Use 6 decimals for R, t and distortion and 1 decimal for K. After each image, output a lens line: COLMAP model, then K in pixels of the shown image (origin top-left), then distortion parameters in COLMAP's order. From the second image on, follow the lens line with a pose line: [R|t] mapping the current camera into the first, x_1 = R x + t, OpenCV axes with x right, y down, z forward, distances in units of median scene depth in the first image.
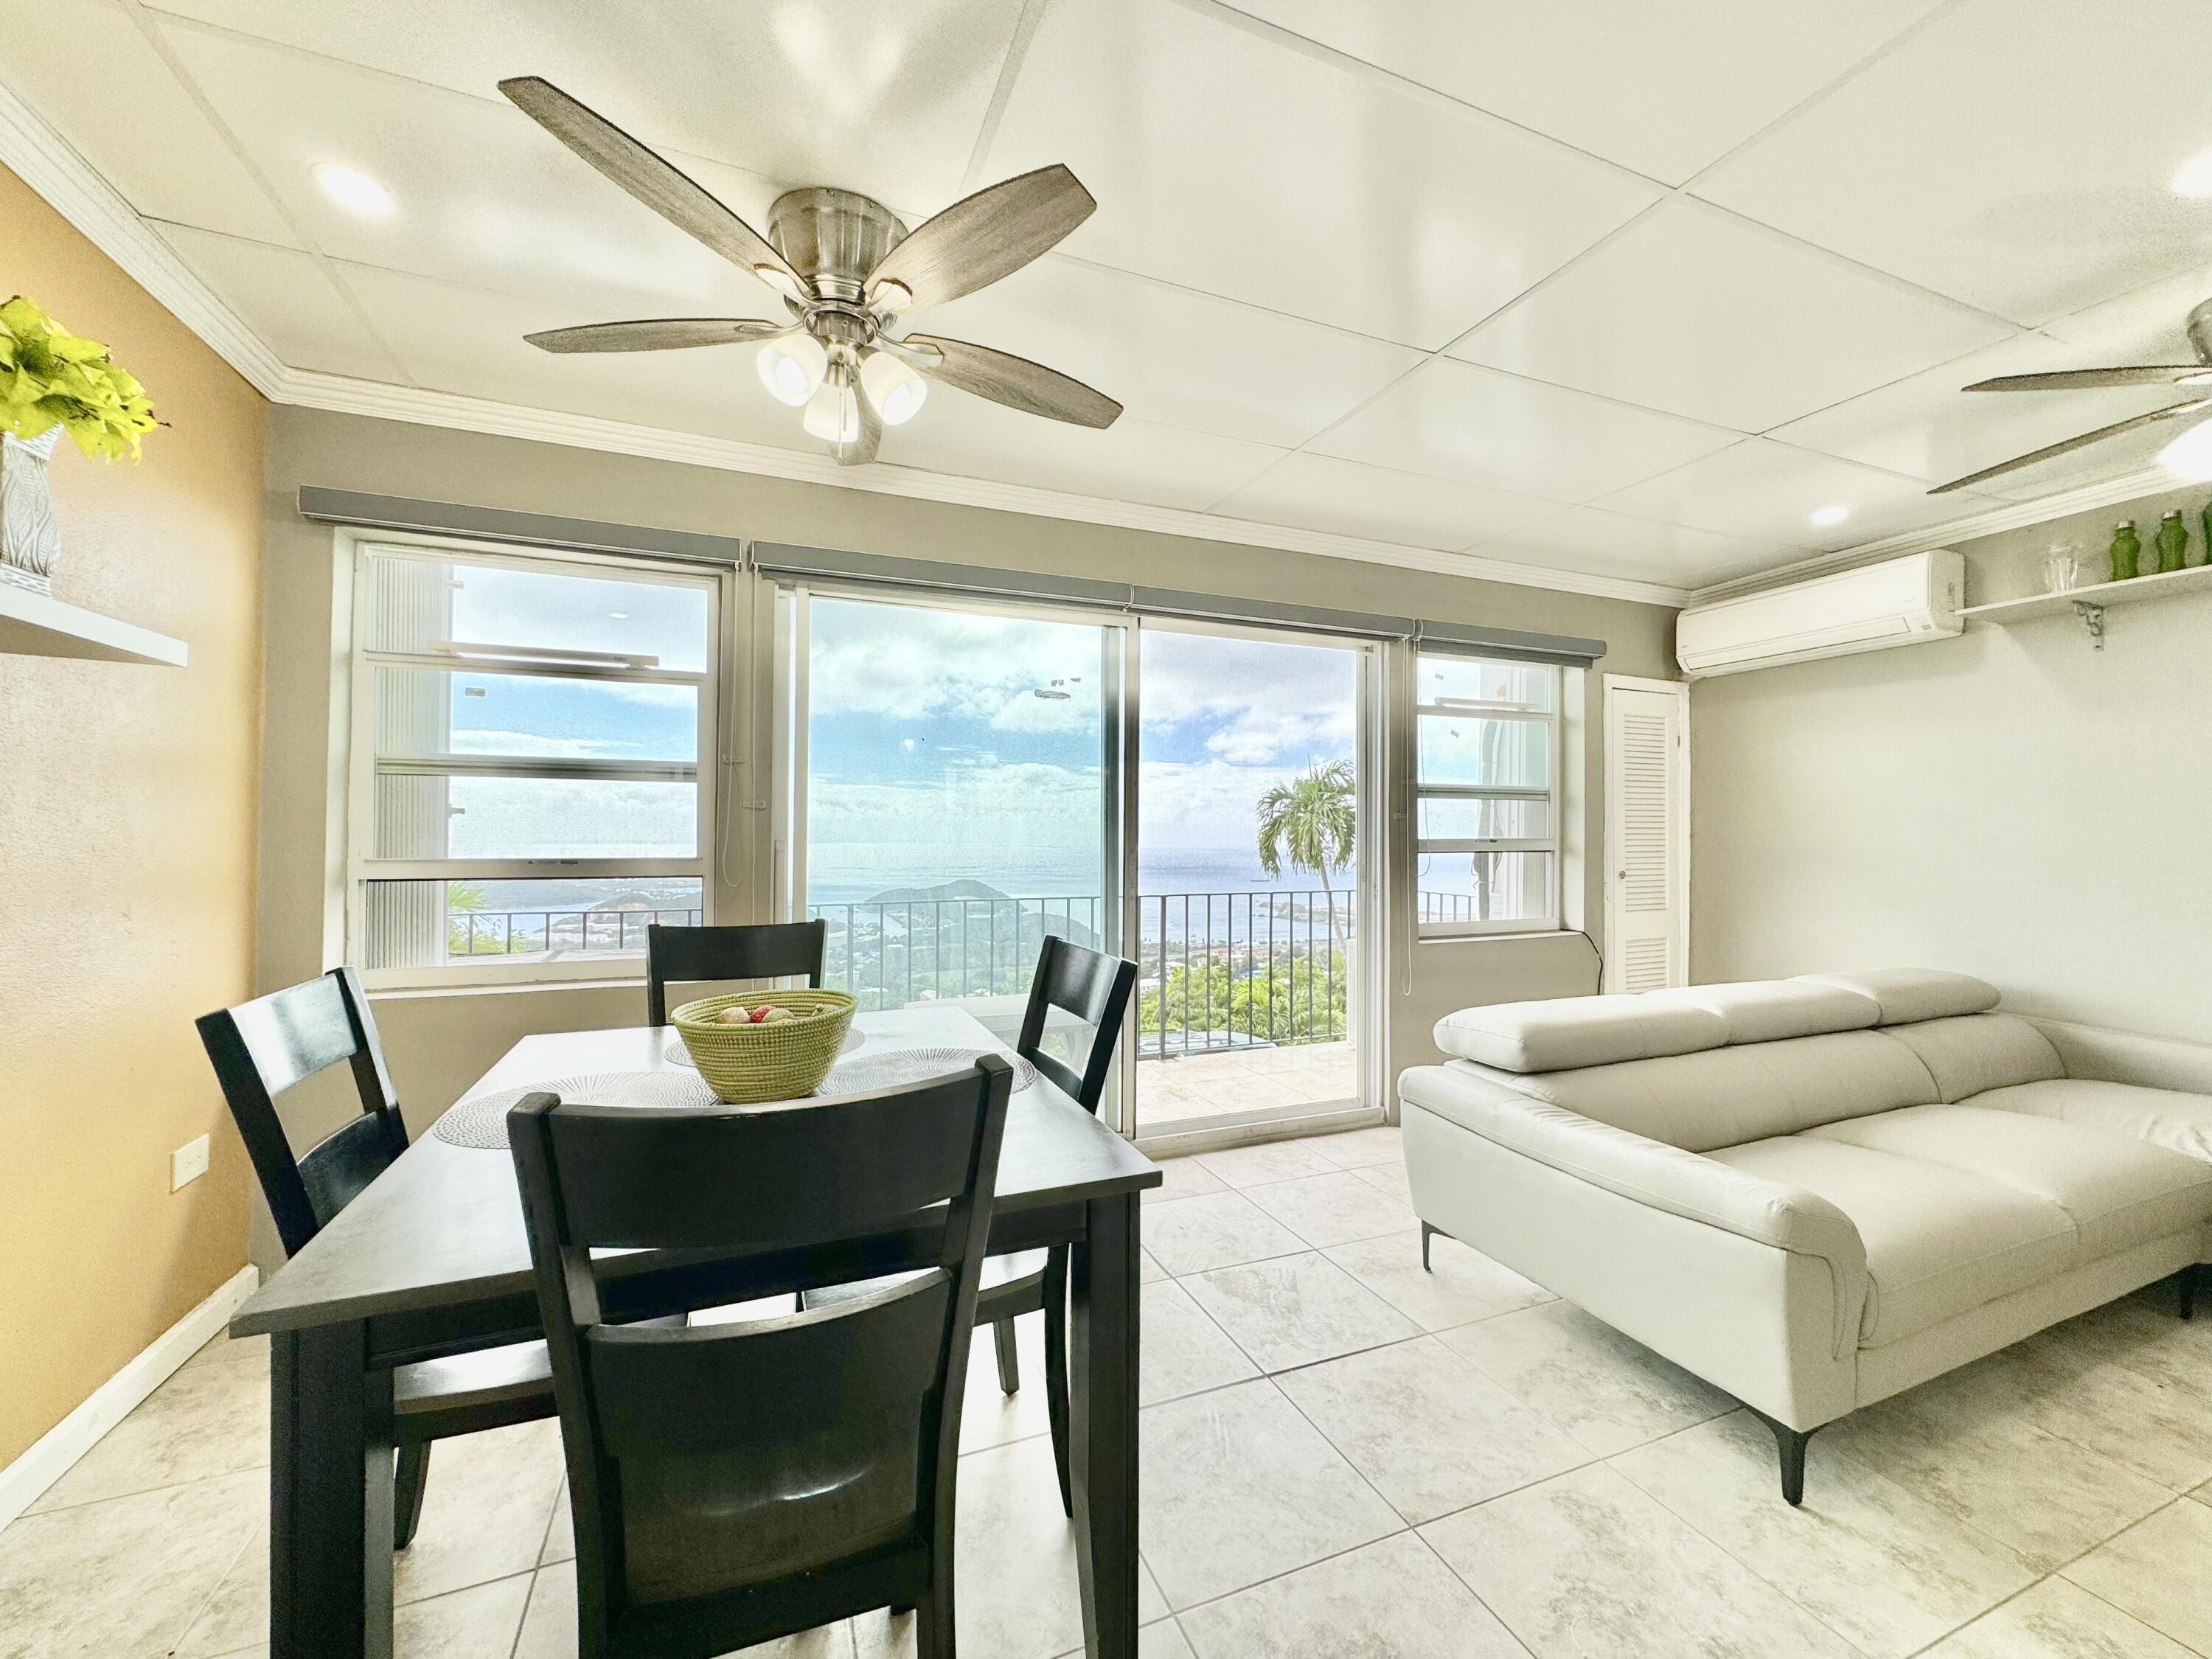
lens RADIAL K [[935.4, 0, 1106.0], [0, 935.4, 829.5], [0, 0, 1]] dist [-0.001116, -0.000040]
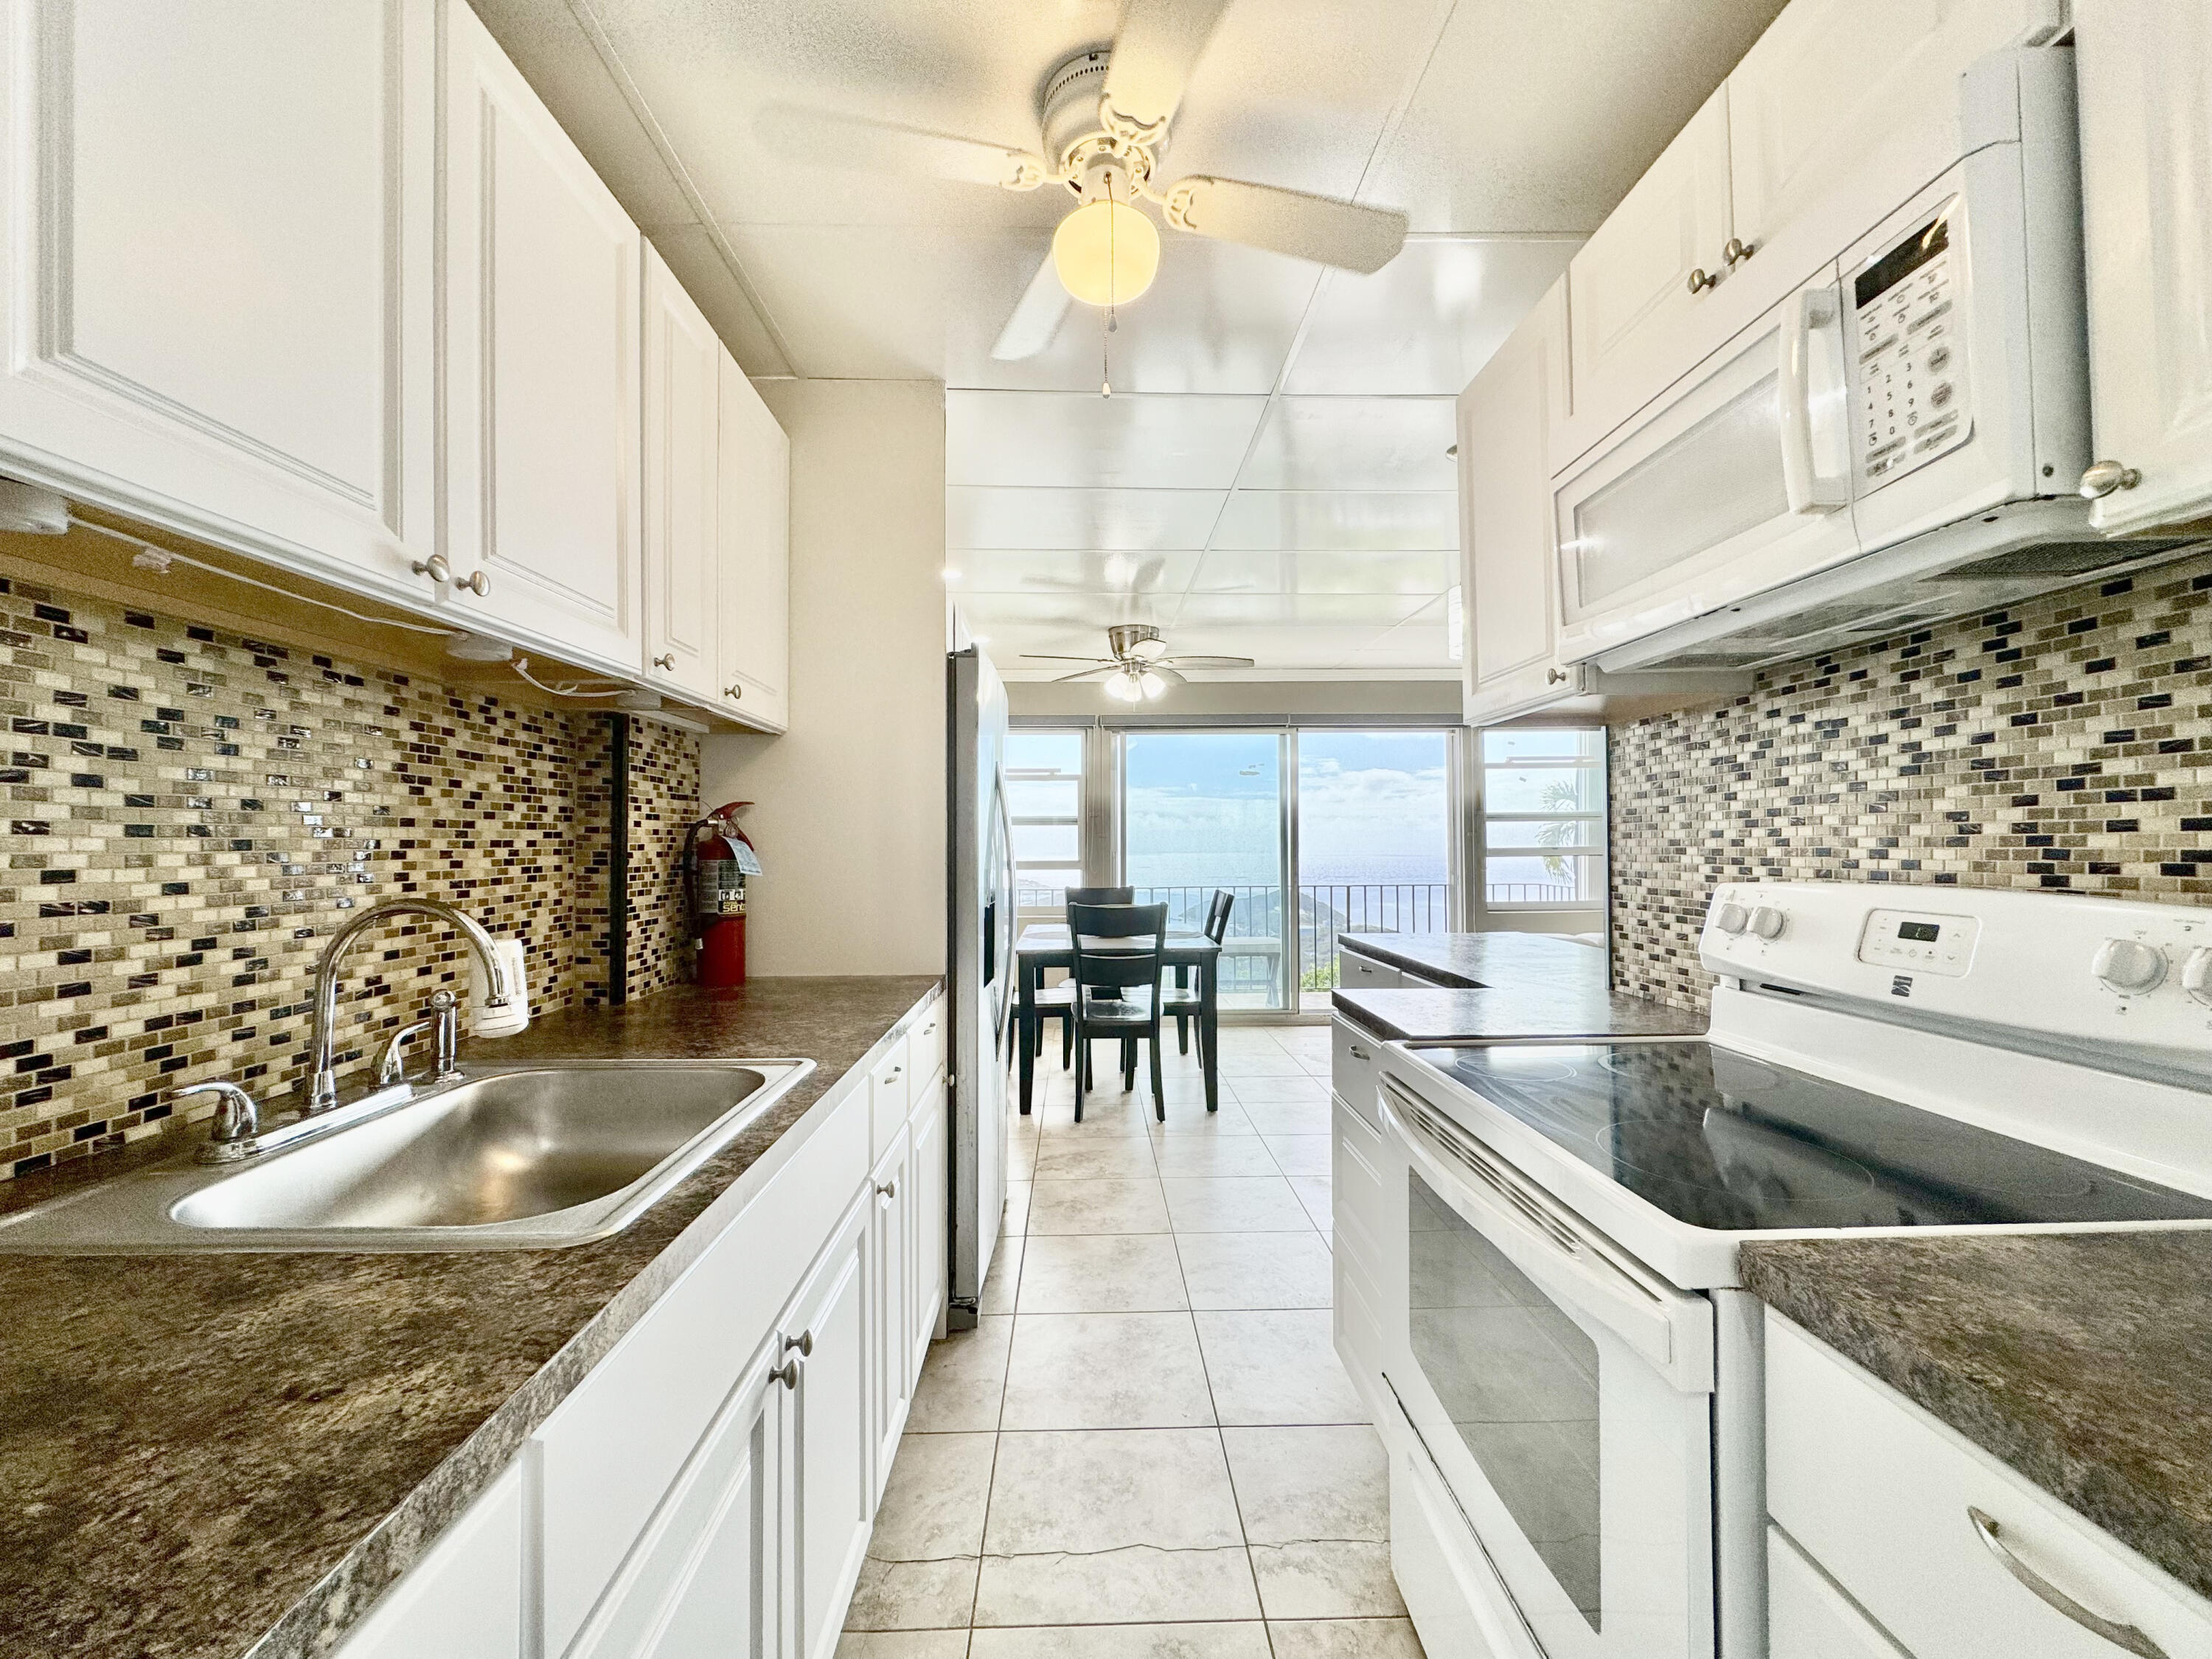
lens RADIAL K [[881.9, 0, 1106.0], [0, 881.9, 829.5], [0, 0, 1]] dist [-0.003016, -0.000073]
pose [[0.926825, -0.014964, -0.375195, 0.296134], [0.013166, 0.999886, -0.007355, -0.017961], [0.375262, 0.001877, 0.926917, -0.661489]]
